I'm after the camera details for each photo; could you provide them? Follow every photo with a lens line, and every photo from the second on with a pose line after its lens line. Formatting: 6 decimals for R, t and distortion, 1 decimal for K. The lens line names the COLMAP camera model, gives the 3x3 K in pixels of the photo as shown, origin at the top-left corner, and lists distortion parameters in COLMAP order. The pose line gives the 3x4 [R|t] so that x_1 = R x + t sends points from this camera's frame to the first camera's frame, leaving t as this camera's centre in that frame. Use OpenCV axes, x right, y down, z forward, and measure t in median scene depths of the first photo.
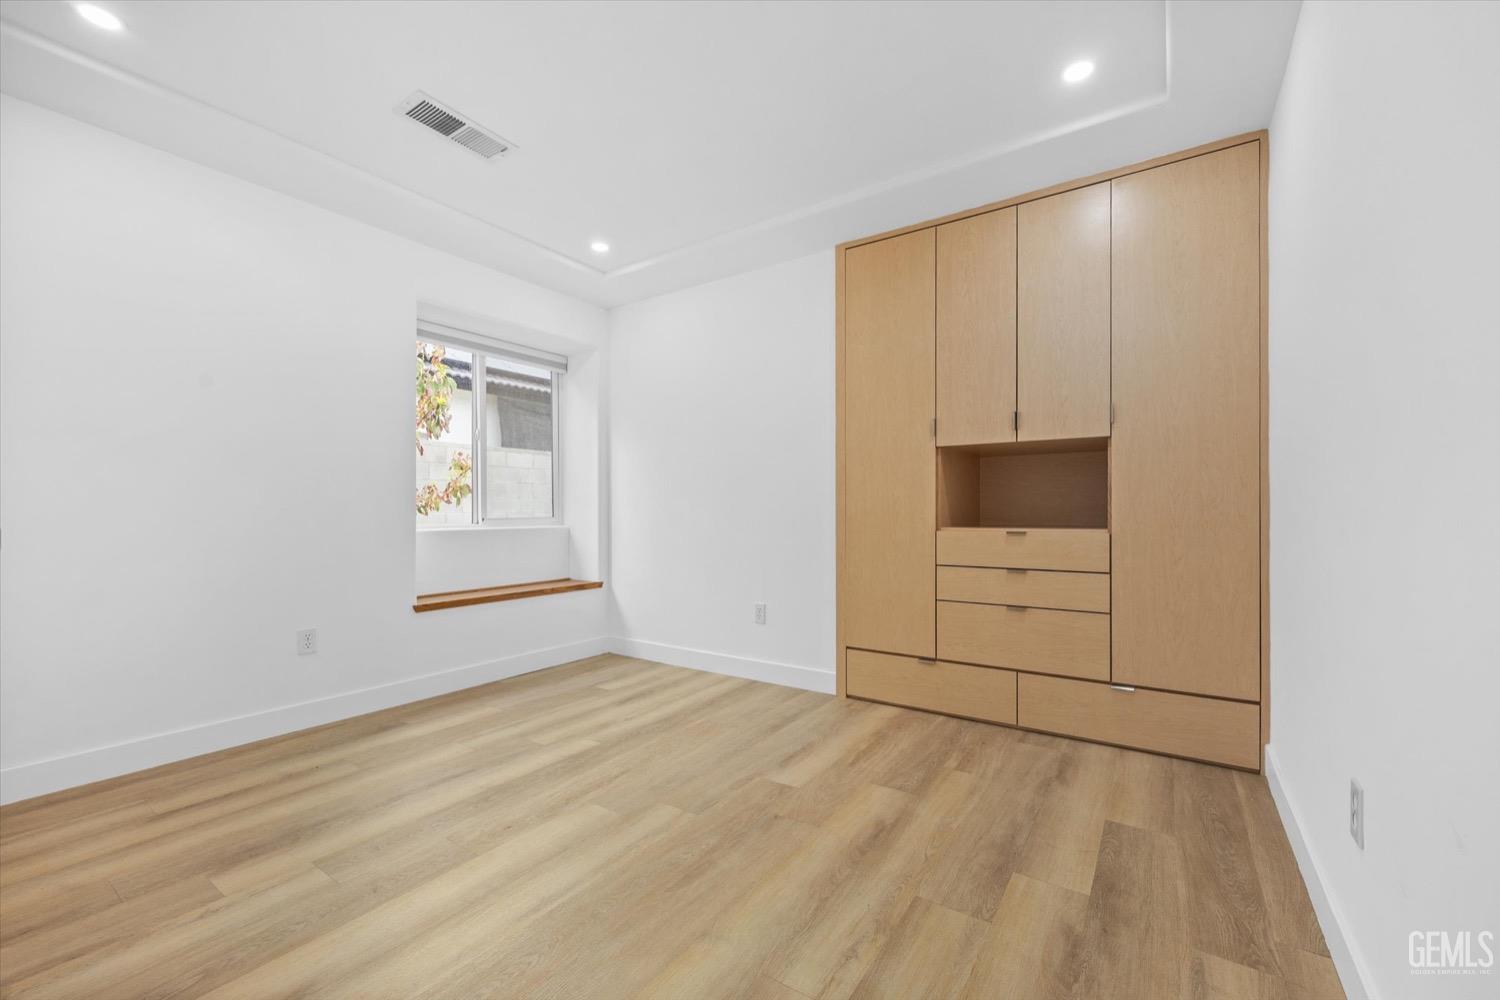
lens RADIAL K [[615.5, 0, 760.3], [0, 615.5, 509.7], [0, 0, 1]] dist [-0.002104, 0.001120]
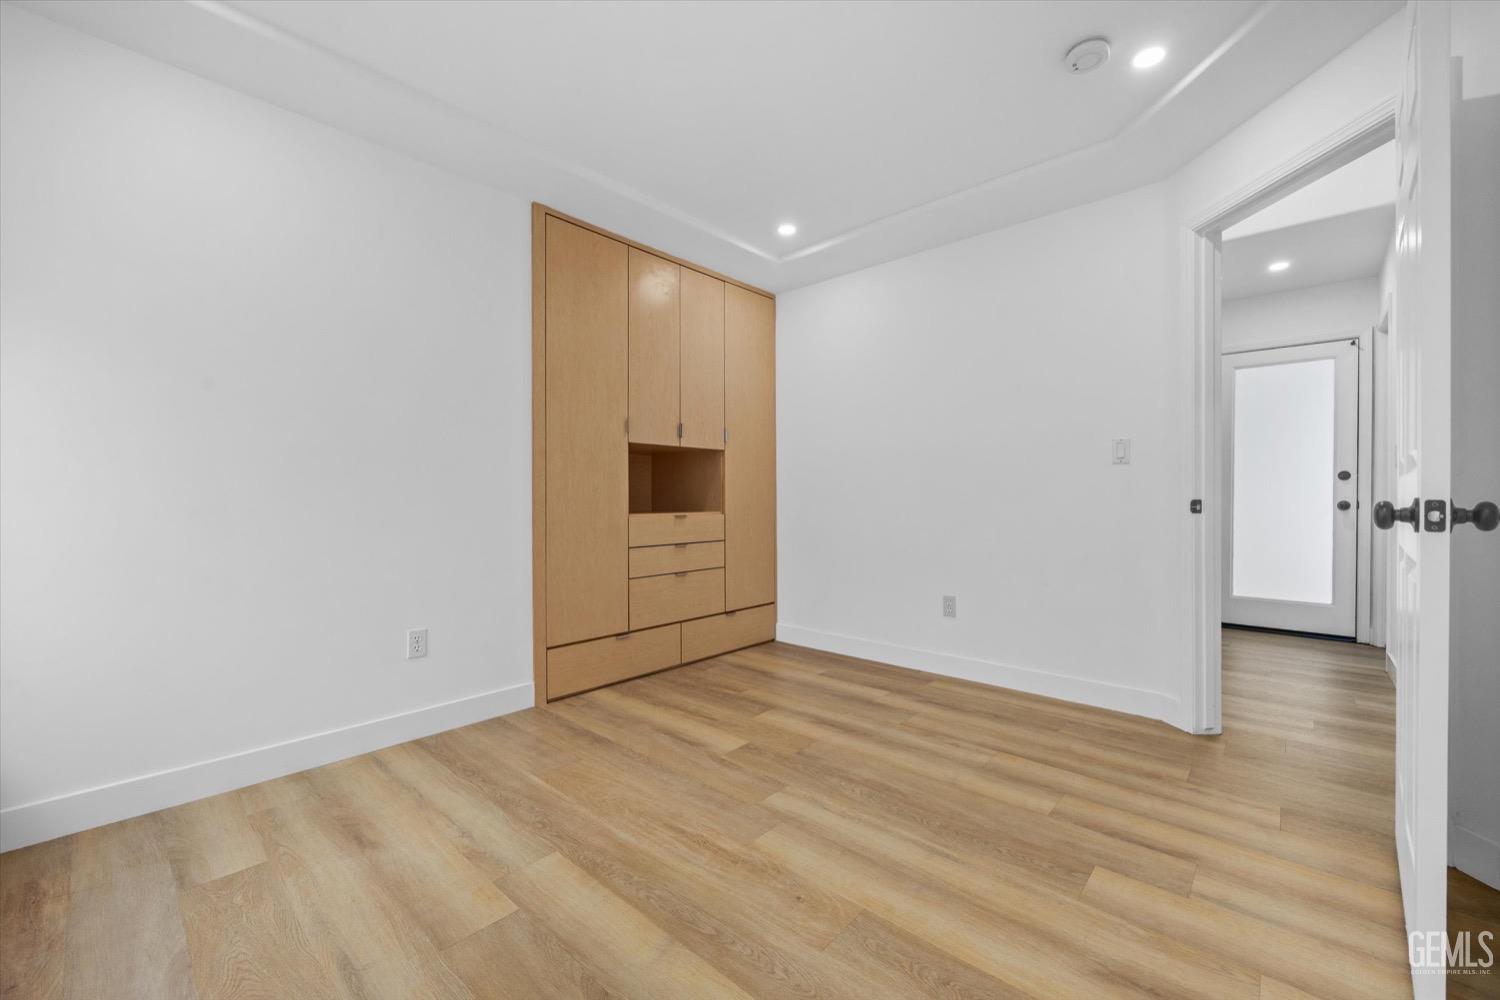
lens RADIAL K [[615.5, 0, 748.3], [0, 615.5, 499.7], [0, 0, 1]] dist [-0.002104, 0.001120]
pose [[0.126302, 0.000878, 0.991991, -0.881160], [0.002421, 0.999996, -0.001193, 0.004106], [-0.991989, 0.002553, 0.126299, 0.706801]]
